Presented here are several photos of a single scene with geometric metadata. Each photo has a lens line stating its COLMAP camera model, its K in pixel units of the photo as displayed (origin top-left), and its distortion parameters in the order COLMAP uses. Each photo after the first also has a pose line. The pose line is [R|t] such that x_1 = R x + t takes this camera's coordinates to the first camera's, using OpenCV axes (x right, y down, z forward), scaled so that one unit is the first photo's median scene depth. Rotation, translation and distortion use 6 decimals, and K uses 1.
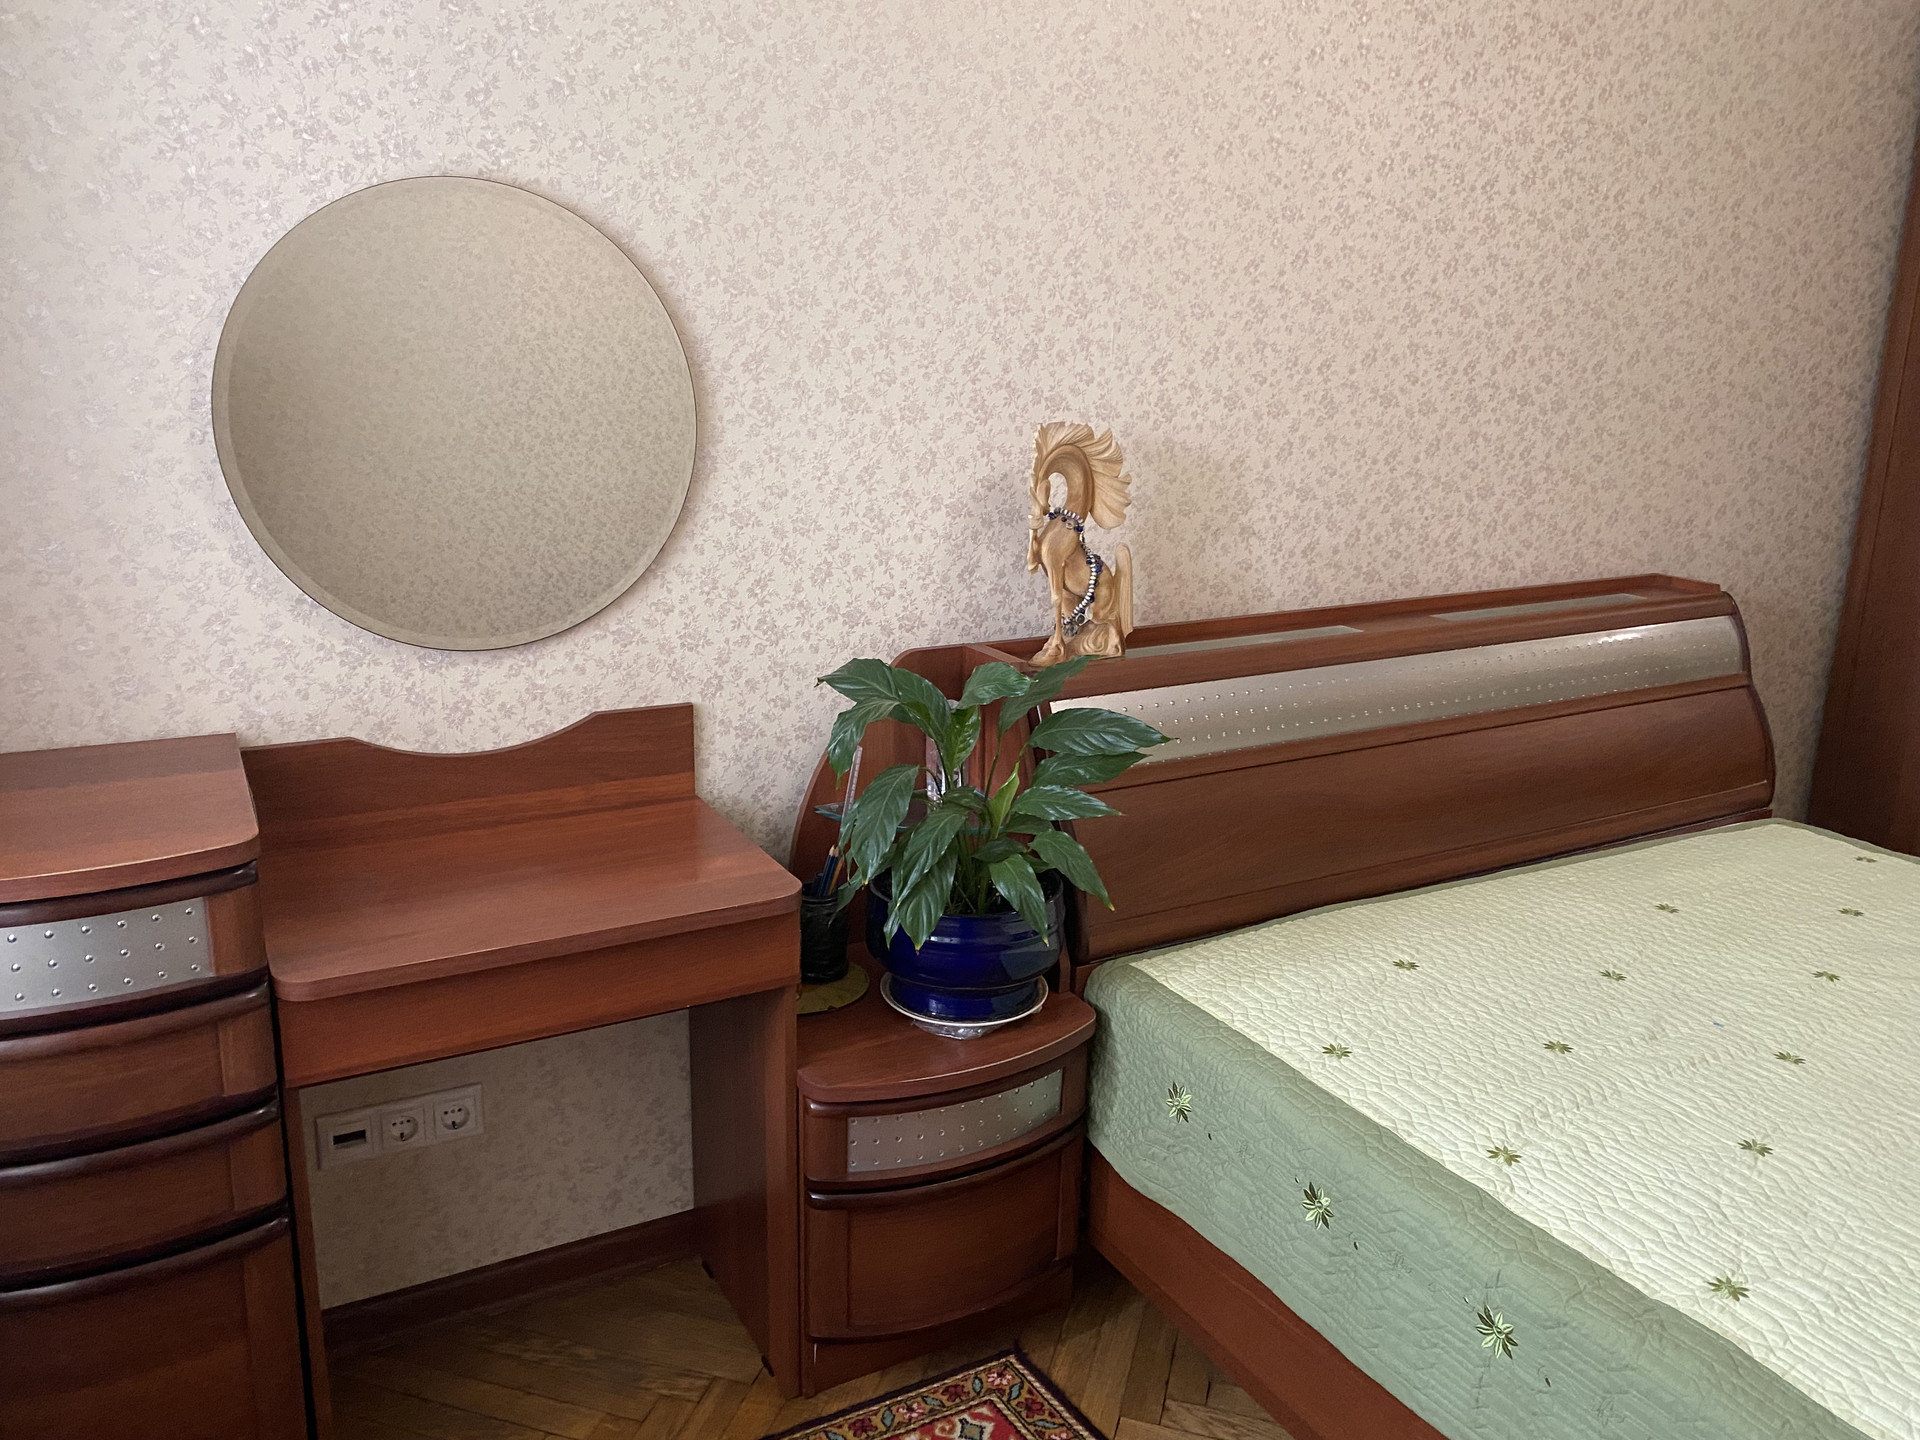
lens RADIAL K [[1453.1, 0, 954.2], [0, 1453.1, 707.9], [0, 0, 1]] dist [0.033073, -0.044570]
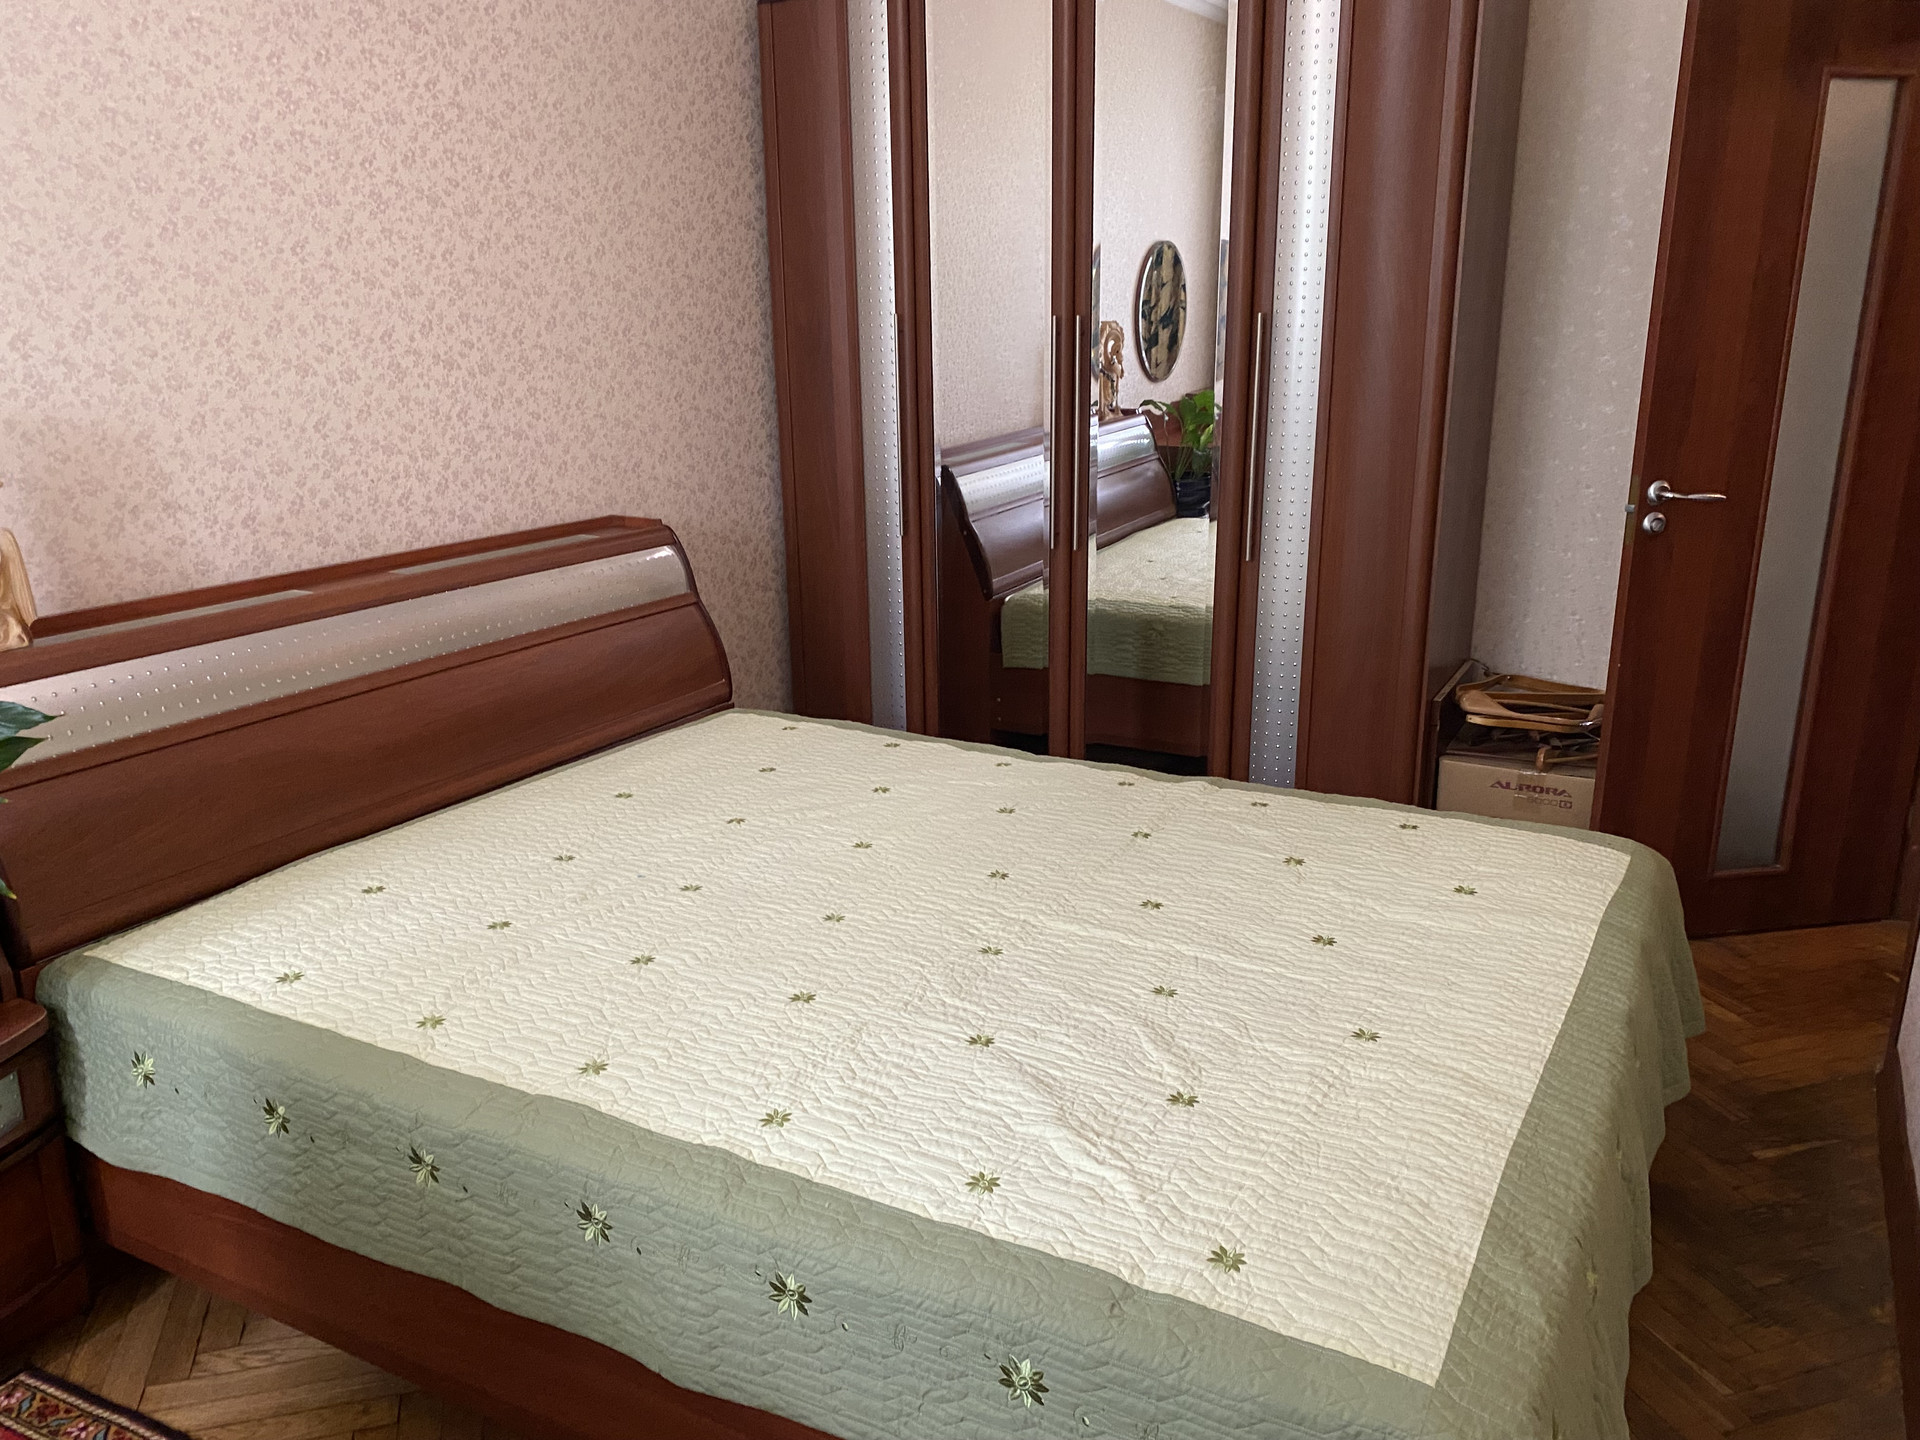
lens RADIAL K [[1453.1, 0, 975.3], [0, 1453.1, 739.6], [0, 0, 1]] dist [0.033073, -0.044570]
pose [[0.835867, -0.172451, 0.521140, 0.124215], [0.153392, 0.984930, 0.079896, 0.043586], [-0.527065, 0.013156, 0.849723, -0.147053]]
